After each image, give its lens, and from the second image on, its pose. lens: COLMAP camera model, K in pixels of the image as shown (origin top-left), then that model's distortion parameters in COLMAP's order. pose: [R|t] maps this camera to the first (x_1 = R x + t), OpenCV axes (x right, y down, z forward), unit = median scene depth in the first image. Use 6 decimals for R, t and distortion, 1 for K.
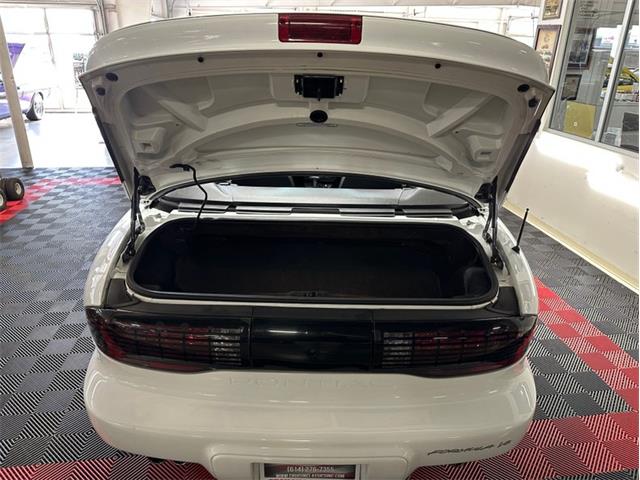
lens RADIAL K [[462.6, 0, 320.0], [0, 462.6, 240.0], [0, 0, 1]] dist [-0.005184, -0.002214]
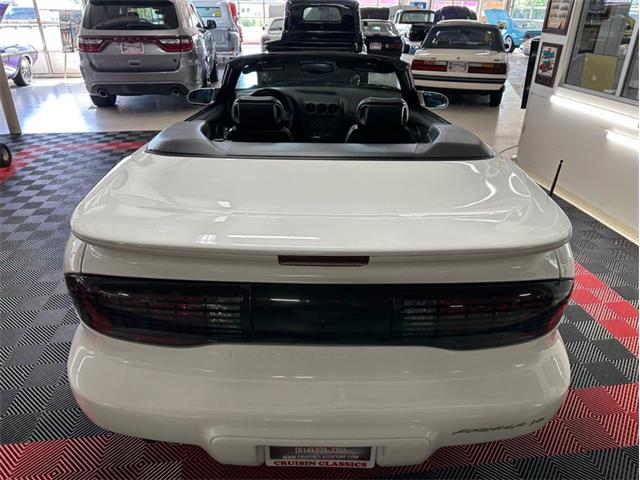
lens RADIAL K [[460.1, 0, 317.7], [0, 460.1, 243.6], [0, 0, 1]] dist [-0.007104, -0.003177]
pose [[0.999963, -0.008537, -0.000881, -0.009008], [0.008578, 0.997218, 0.074040, 0.010593], [0.000246, -0.074045, 0.997255, 0.053448]]
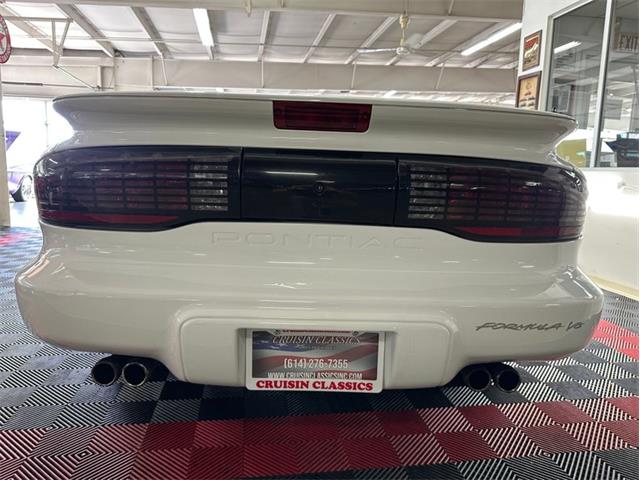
lens RADIAL K [[464.0, 0, 315.1], [0, 464.0, 248.0], [0, 0, 1]] dist [-0.006651, -0.006608]
pose [[0.999633, 0.008885, 0.025593, -0.016675], [-0.002470, 0.970649, -0.240487, 0.196600], [-0.026979, 0.240336, 0.970315, 0.098795]]
